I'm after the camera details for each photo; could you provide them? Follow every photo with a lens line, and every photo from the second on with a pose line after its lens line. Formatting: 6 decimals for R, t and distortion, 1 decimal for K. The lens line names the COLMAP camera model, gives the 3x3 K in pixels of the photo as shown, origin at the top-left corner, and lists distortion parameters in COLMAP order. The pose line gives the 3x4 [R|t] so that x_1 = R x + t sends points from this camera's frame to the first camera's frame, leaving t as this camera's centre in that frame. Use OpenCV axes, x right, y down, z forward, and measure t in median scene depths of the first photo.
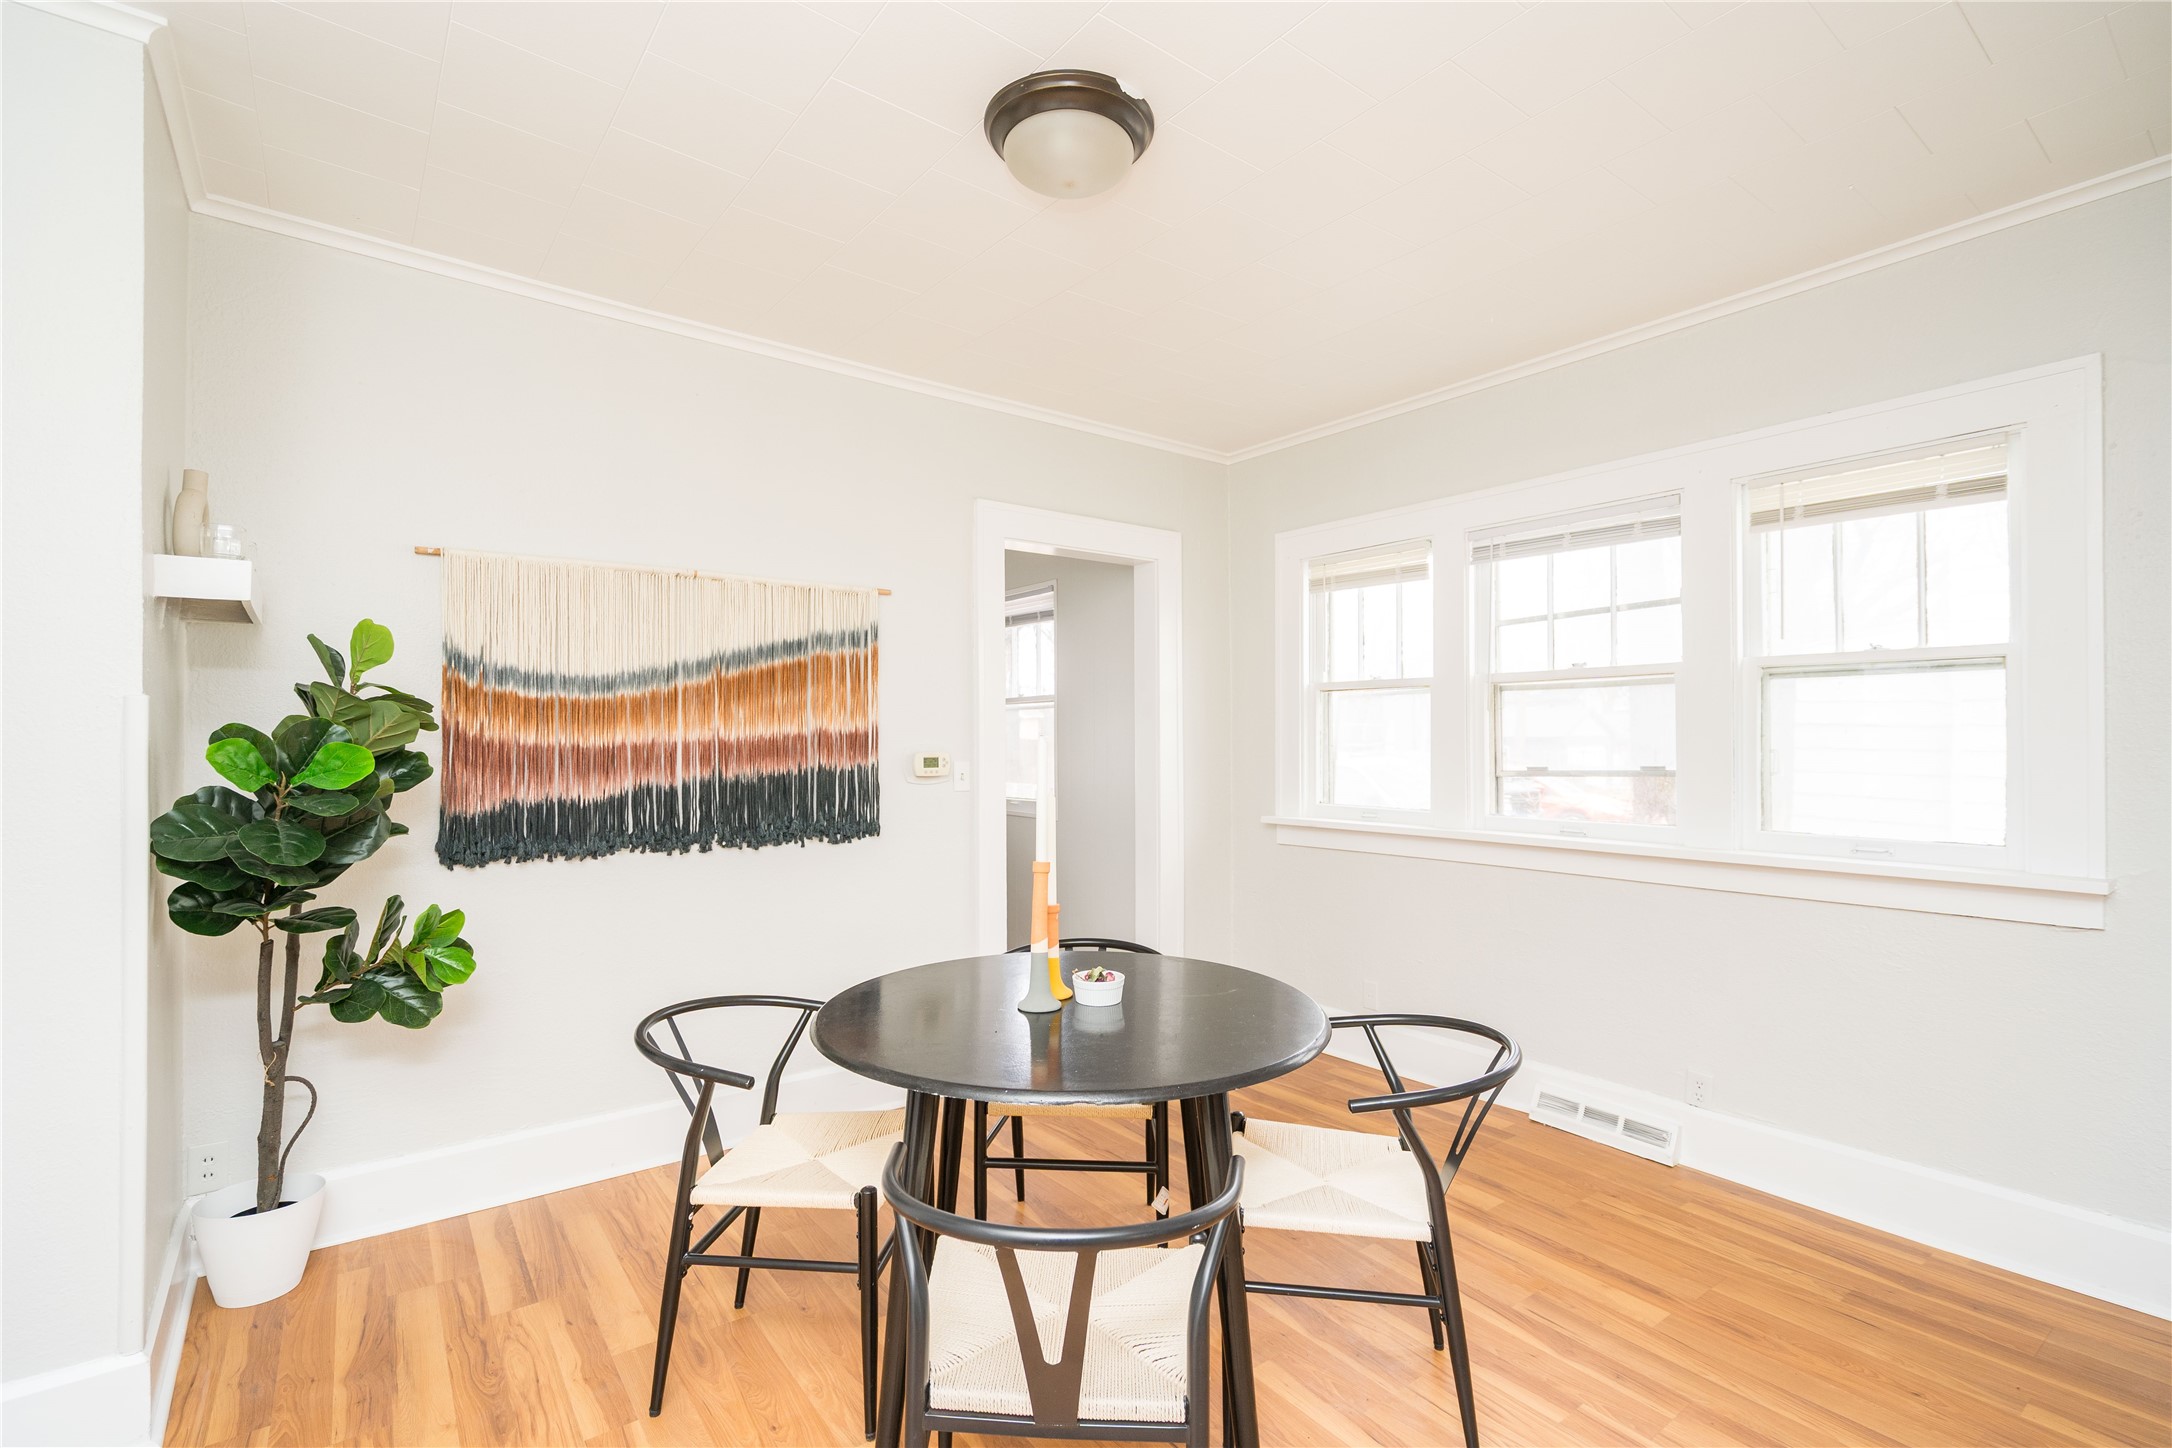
lens RADIAL K [[980.5, 0, 1086.0], [0, 980.5, 724.0], [0, 0, 1]] dist [0.000494, 0.000651]
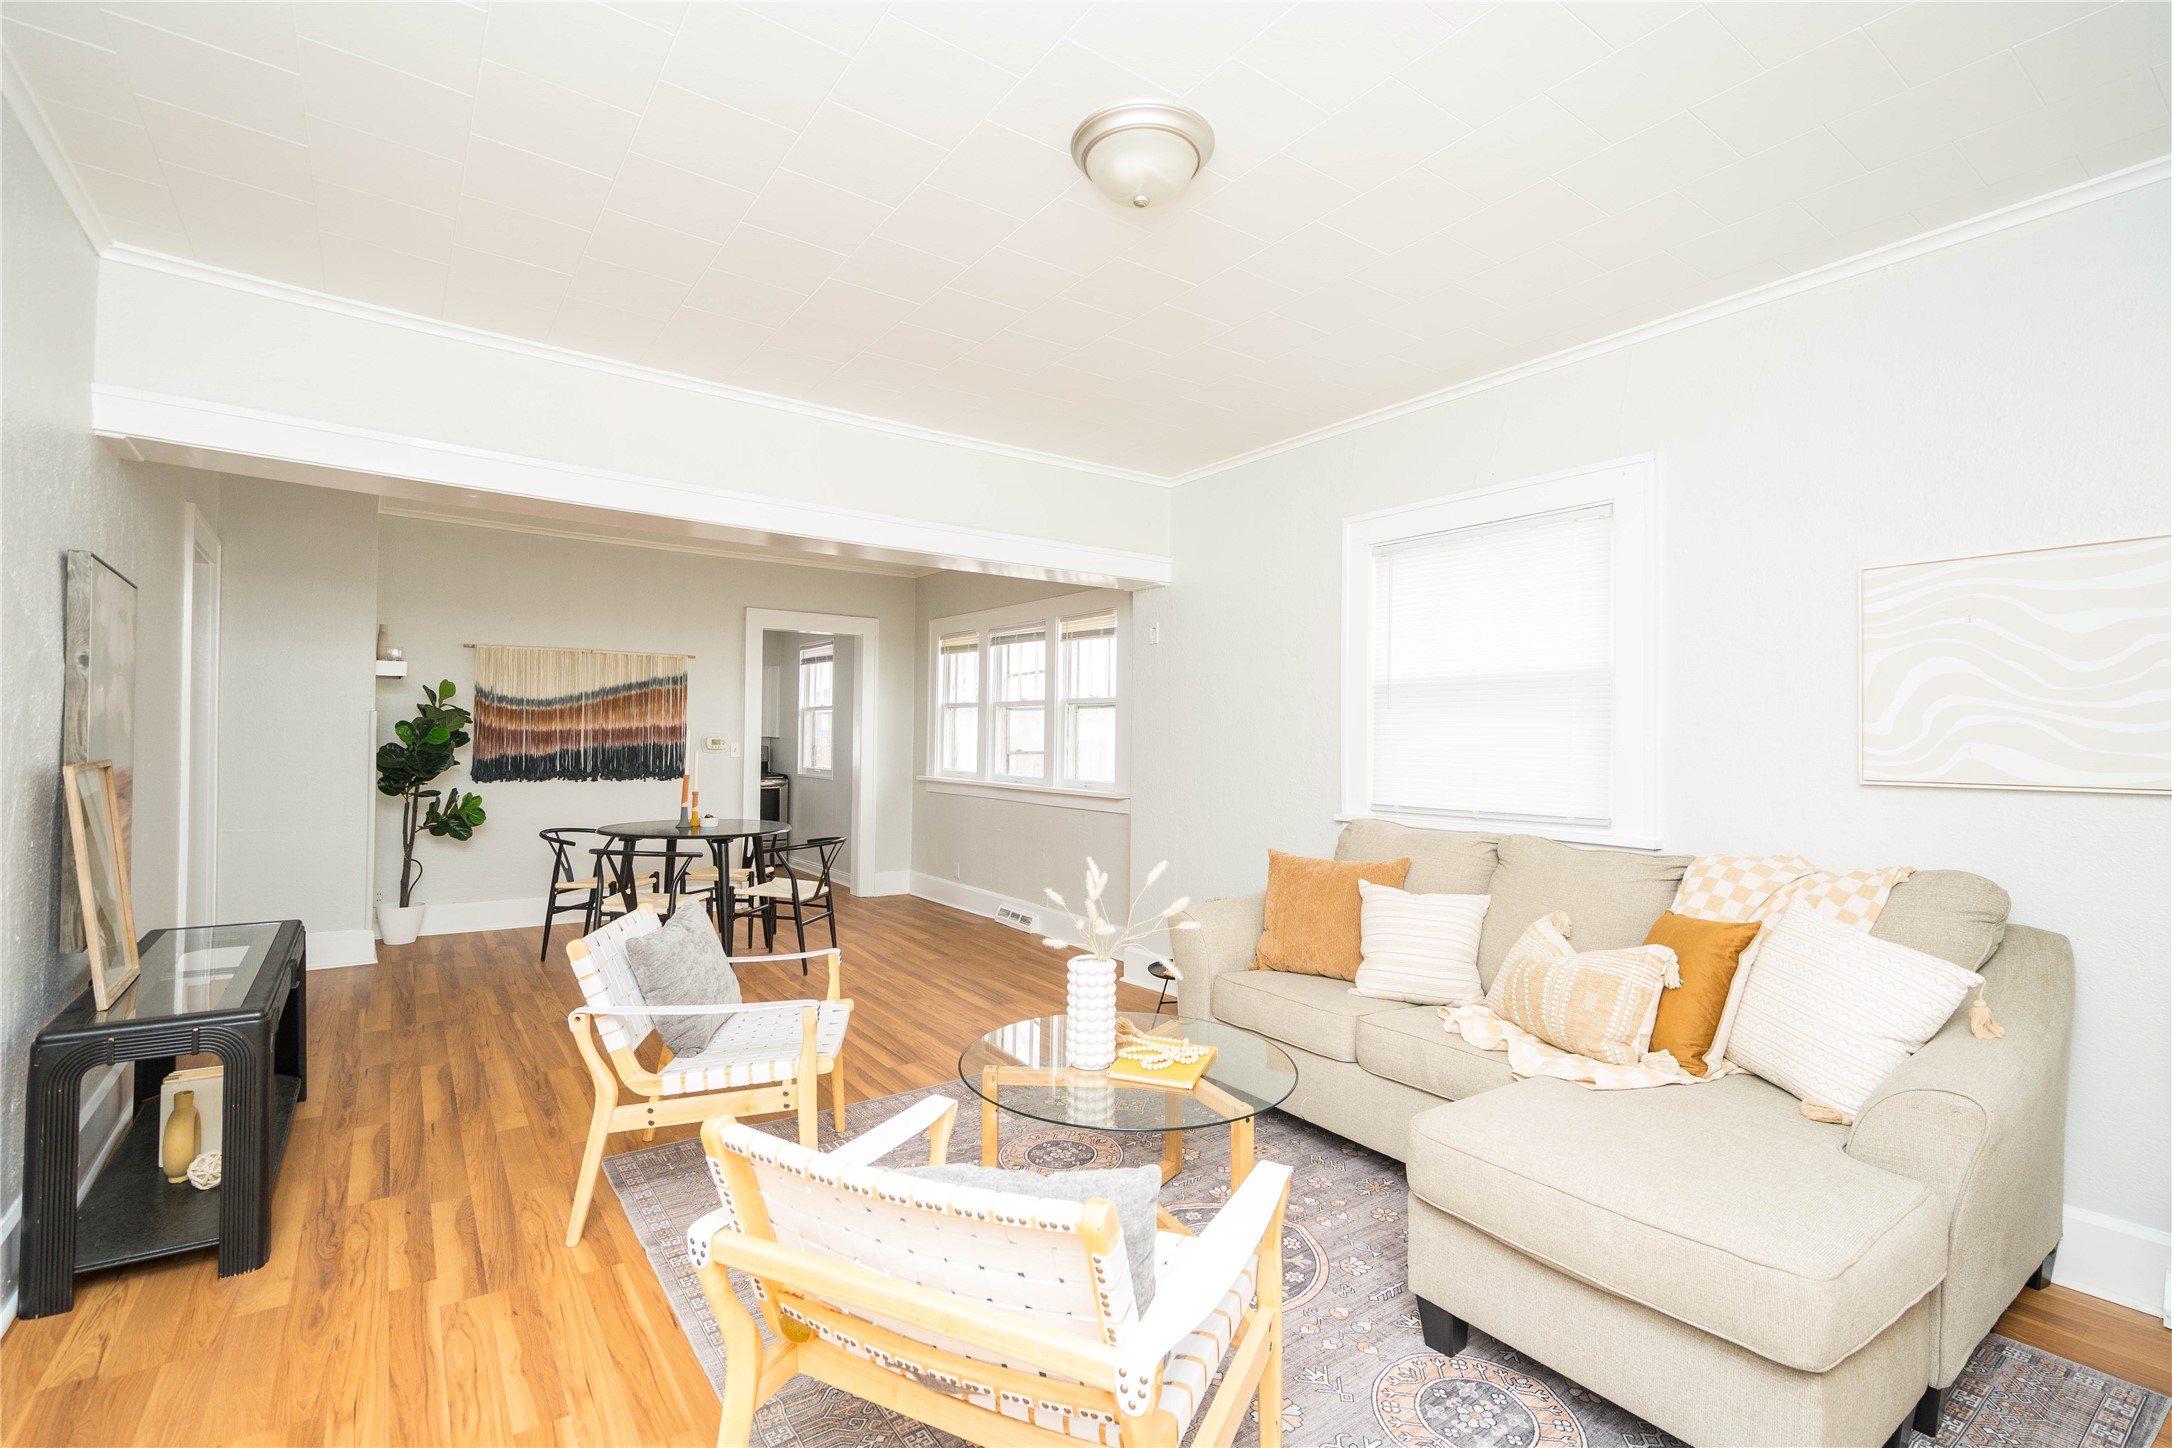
lens RADIAL K [[980.5, 0, 1086.0], [0, 980.5, 724.0], [0, 0, 1]] dist [0.000494, 0.000651]
pose [[0.999457, 0.016183, -0.028711, 0.788262], [-0.016063, 0.999861, 0.004415, -0.022733], [0.028778, -0.003952, 0.999578, -1.175635]]
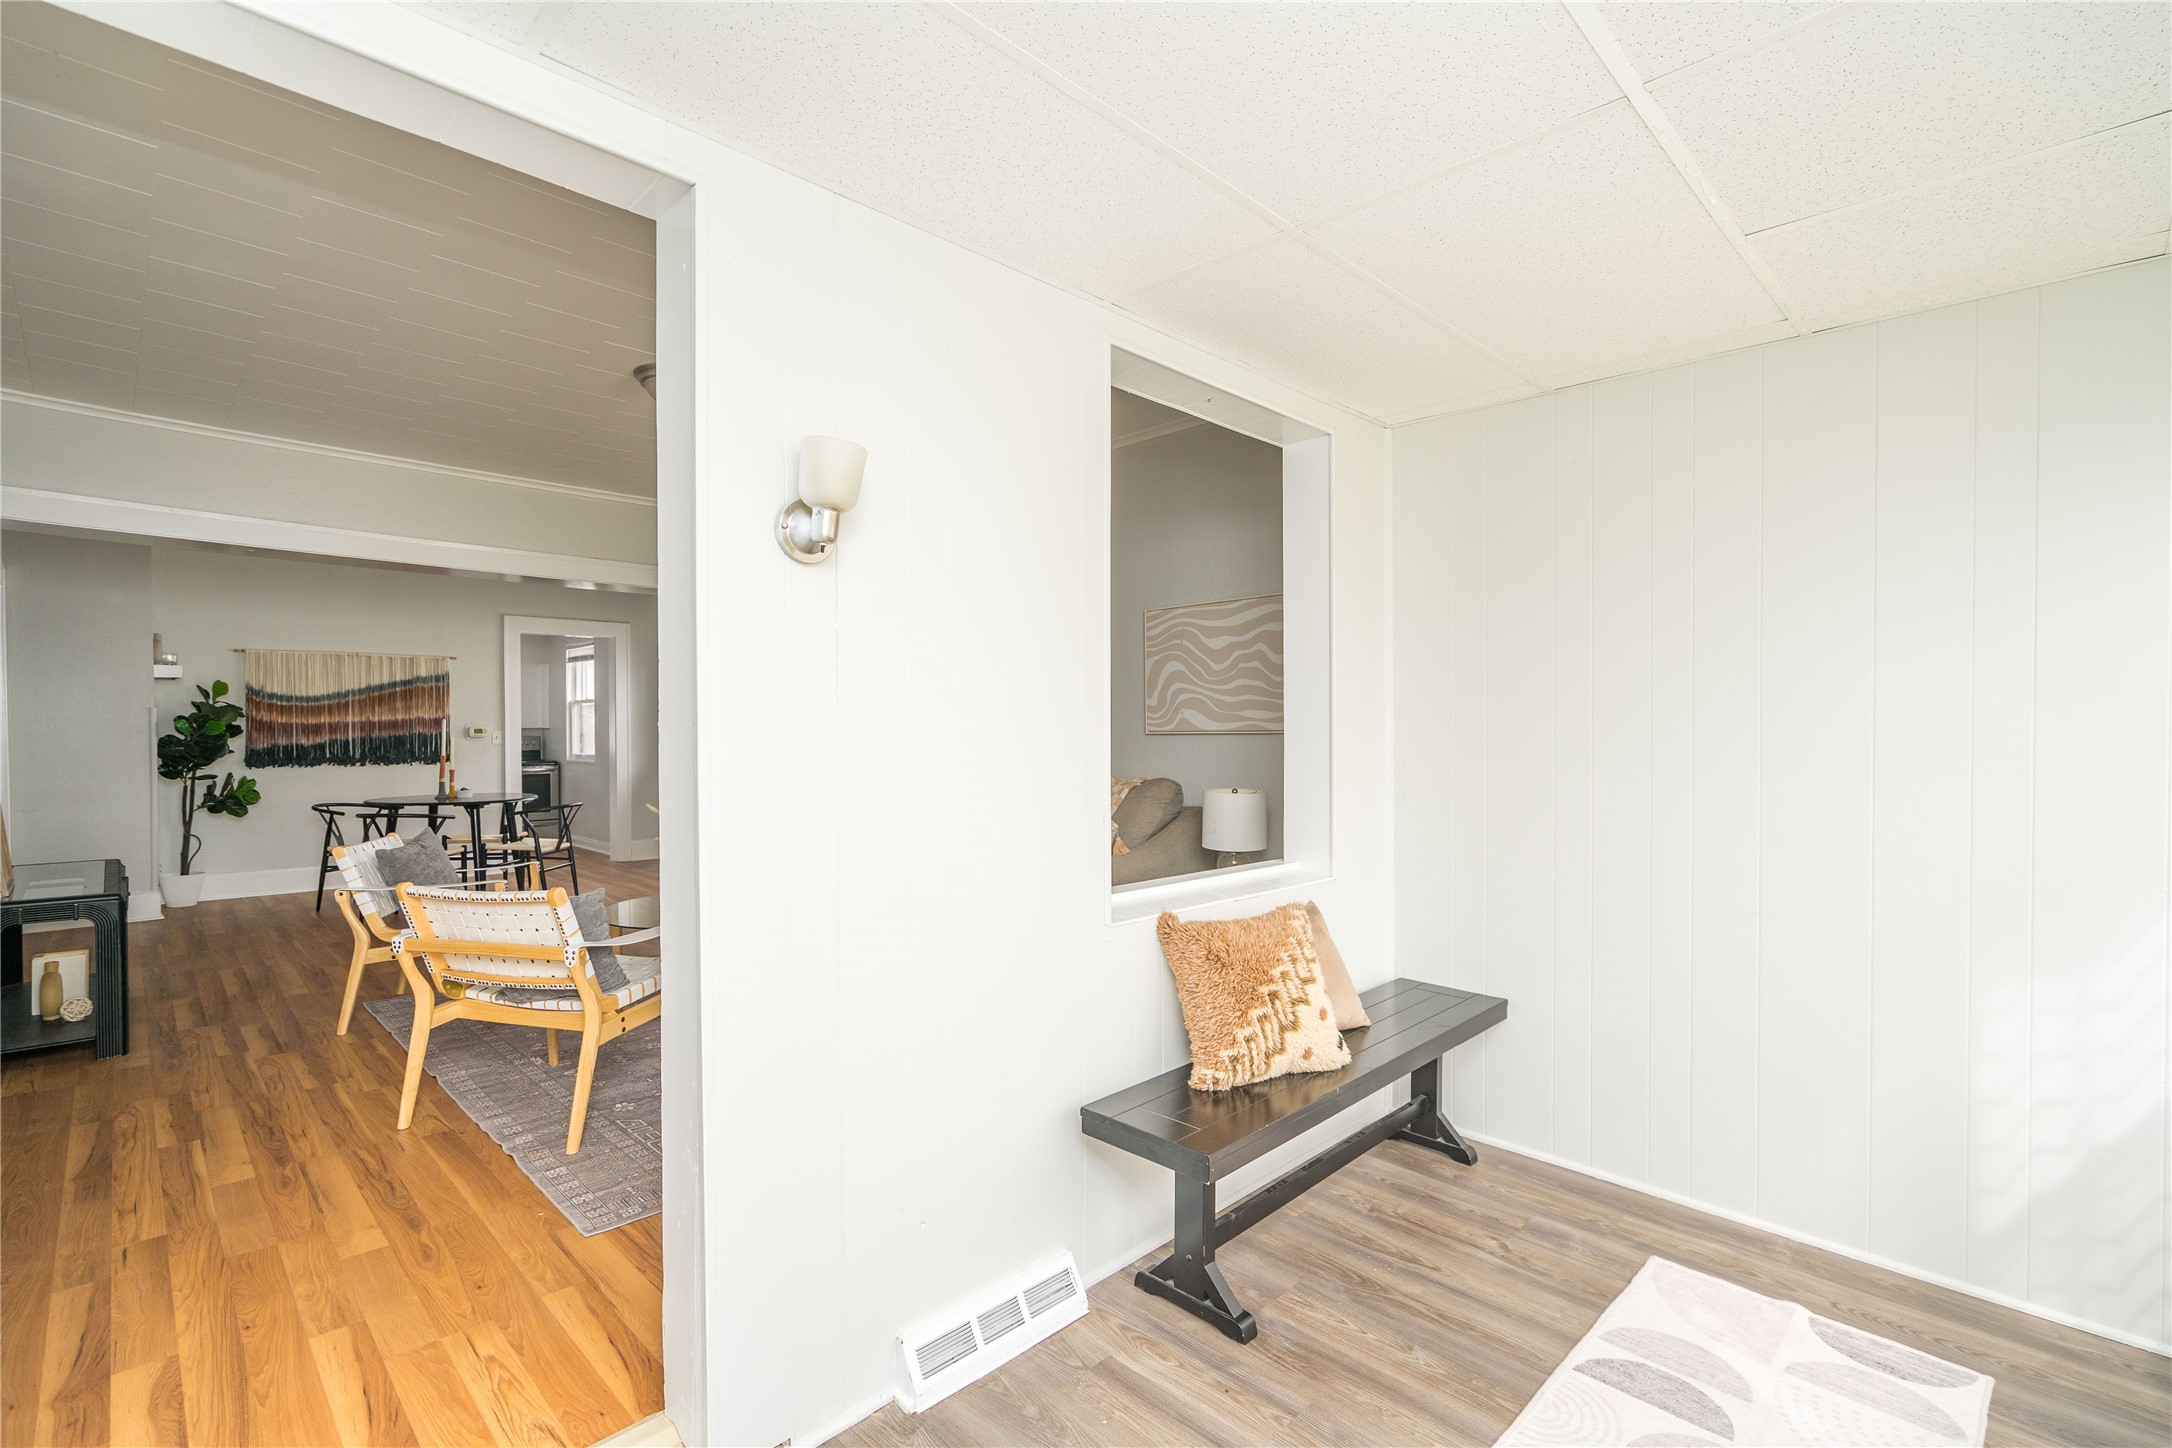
lens RADIAL K [[989.1, 0, 1084.5], [0, 989.1, 733.5], [0, 0, 1]] dist [0.001754, 0.000306]
pose [[0.991898, -0.001677, 0.127024, 1.171911], [-0.001142, 0.999755, 0.022115, -0.010941], [-0.127030, -0.022081, 0.991653, -1.820187]]
